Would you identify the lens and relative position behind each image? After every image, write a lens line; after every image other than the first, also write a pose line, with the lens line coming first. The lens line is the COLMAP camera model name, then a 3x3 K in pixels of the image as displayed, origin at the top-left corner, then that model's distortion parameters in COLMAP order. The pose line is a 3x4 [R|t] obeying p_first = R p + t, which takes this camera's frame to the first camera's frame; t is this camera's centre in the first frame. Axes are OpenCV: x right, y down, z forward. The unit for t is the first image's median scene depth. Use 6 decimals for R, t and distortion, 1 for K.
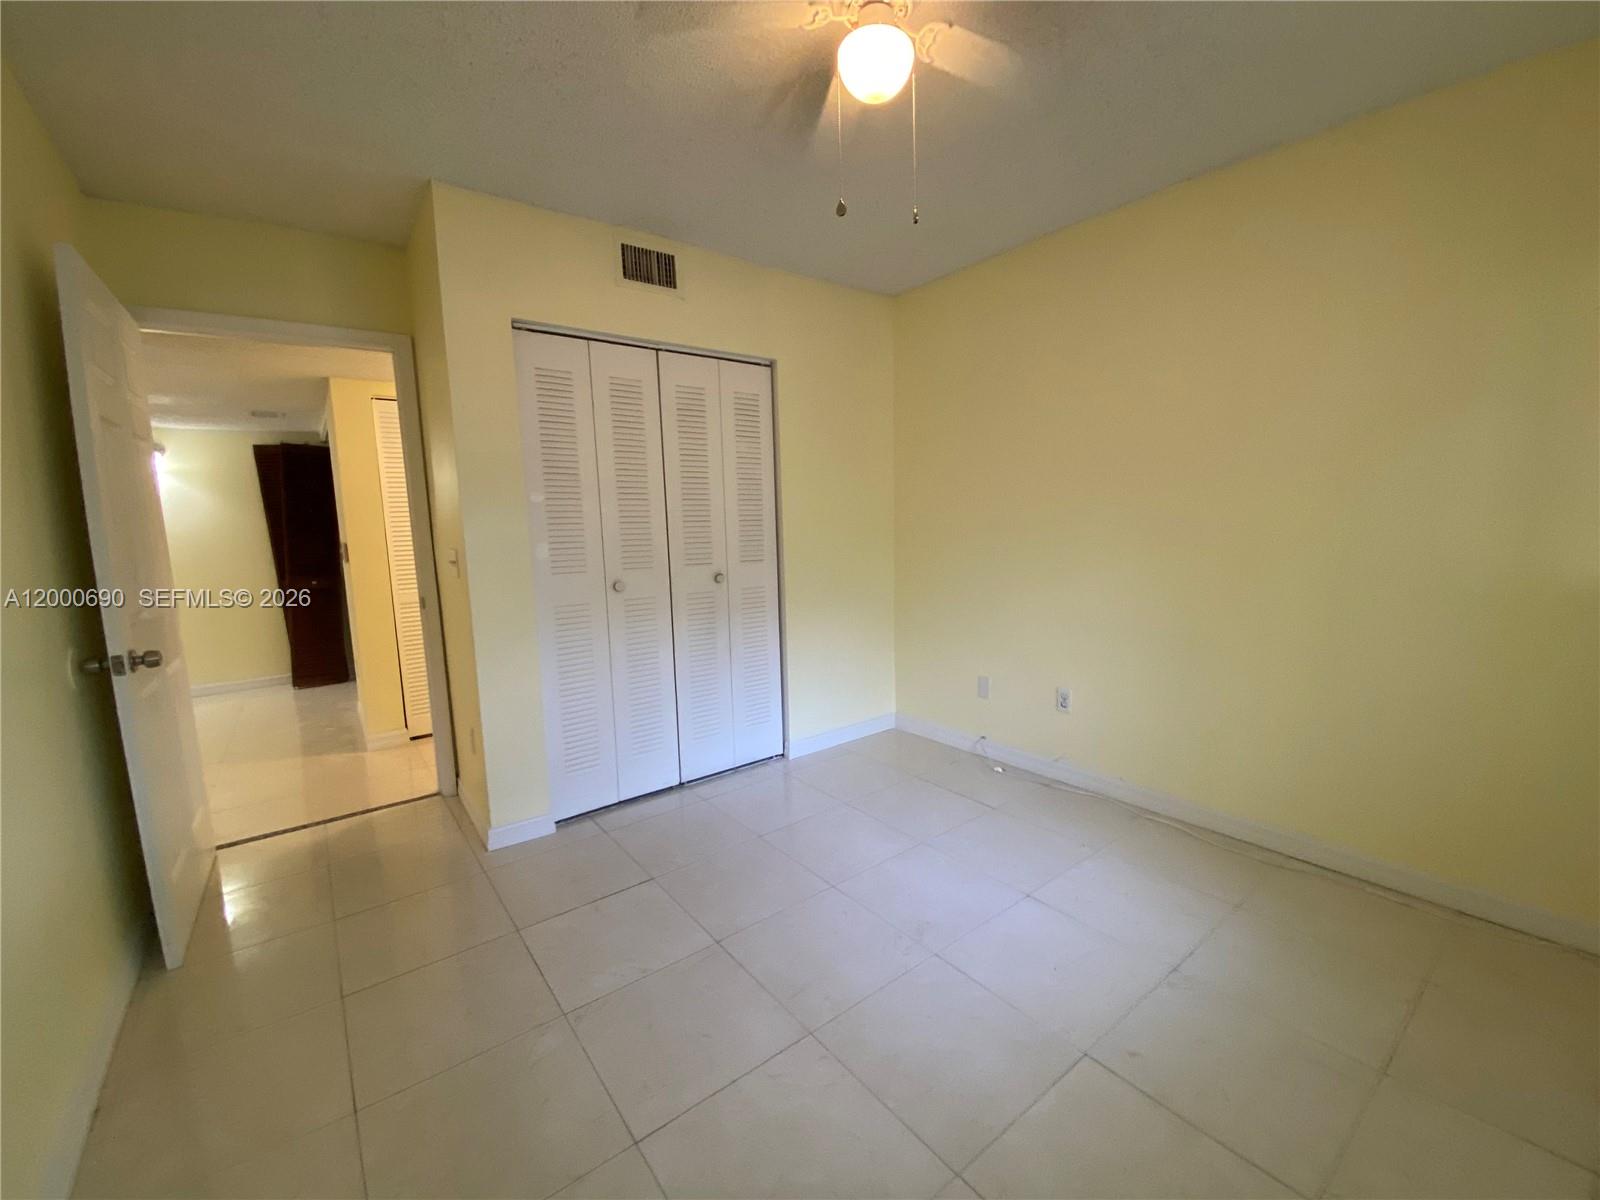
lens RADIAL K [[648.1, 0, 800.0], [0, 648.1, 600.0], [0, 0, 1]] dist [-0.001356, -0.000385]
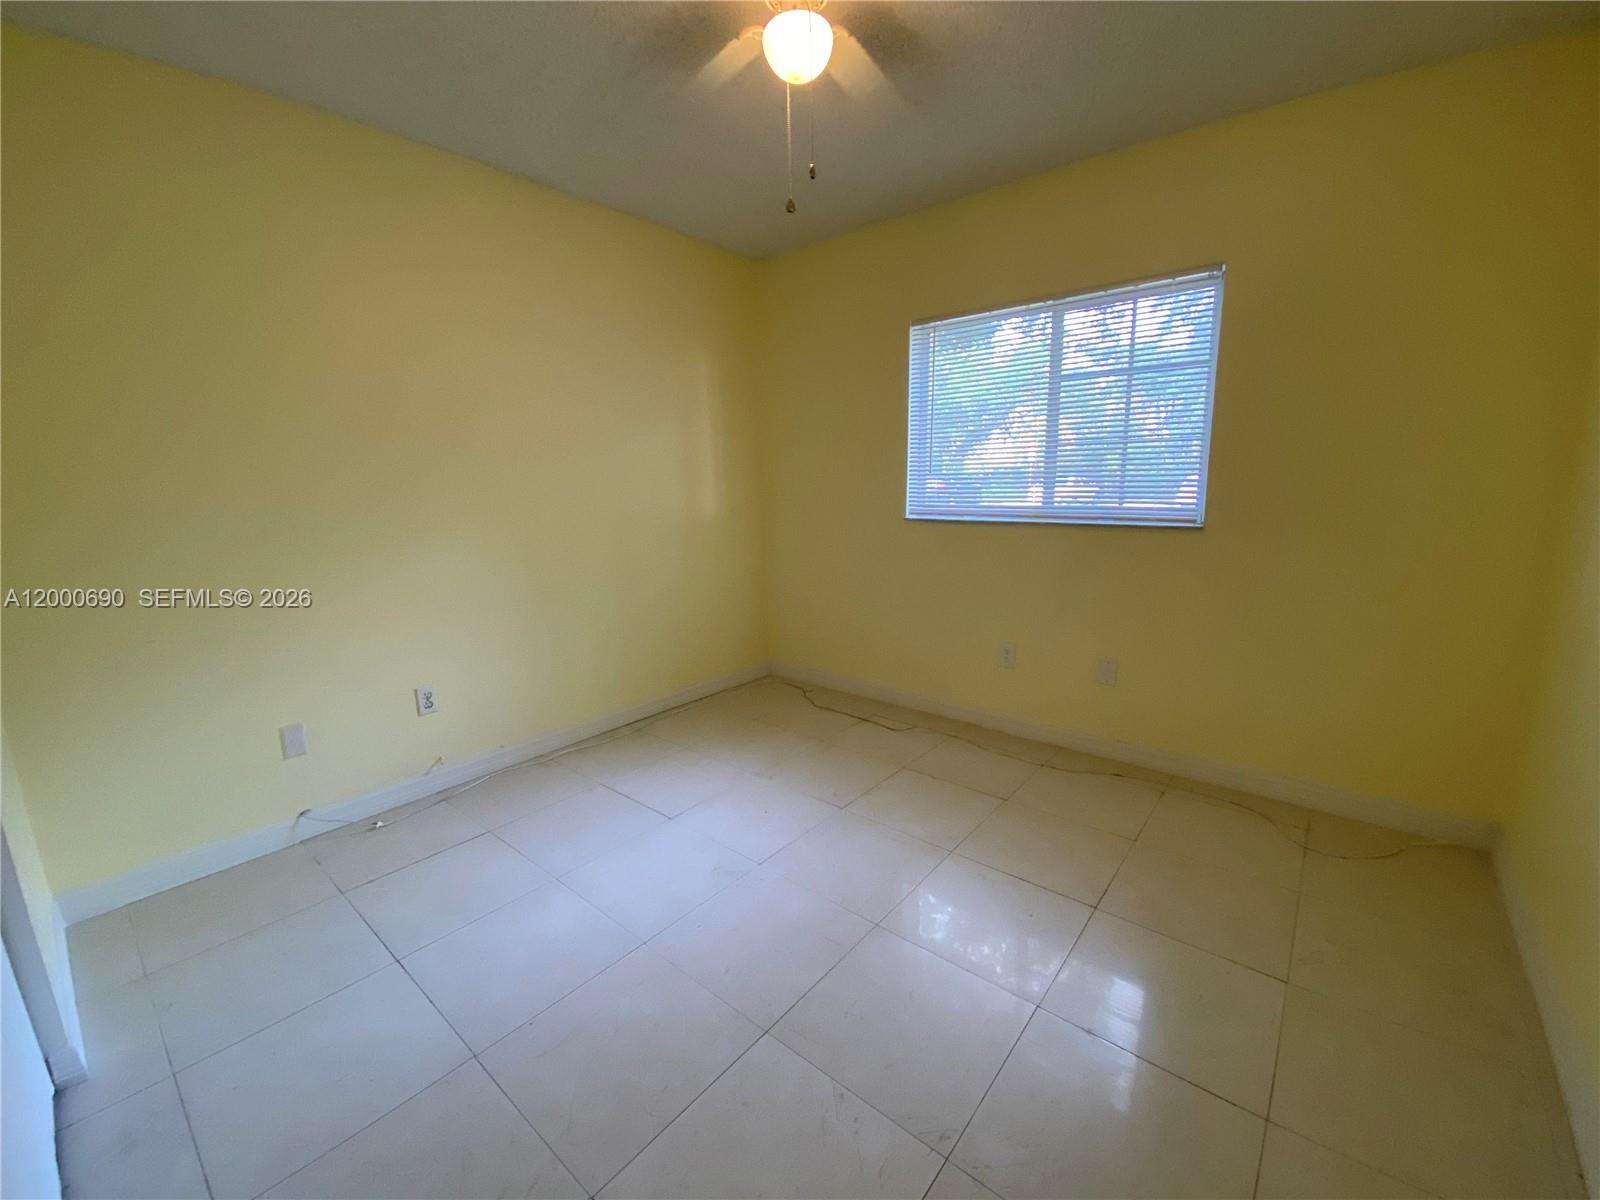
lens RADIAL K [[669.7, 0, 779.2], [0, 669.7, 648.2], [0, 0, 1]] dist [-0.000621, -0.000117]
pose [[-0.201670, -0.218150, 0.954851, -0.544213], [0.150714, 0.956359, 0.250326, -0.067377], [-0.967788, 0.194393, -0.159991, 0.696496]]
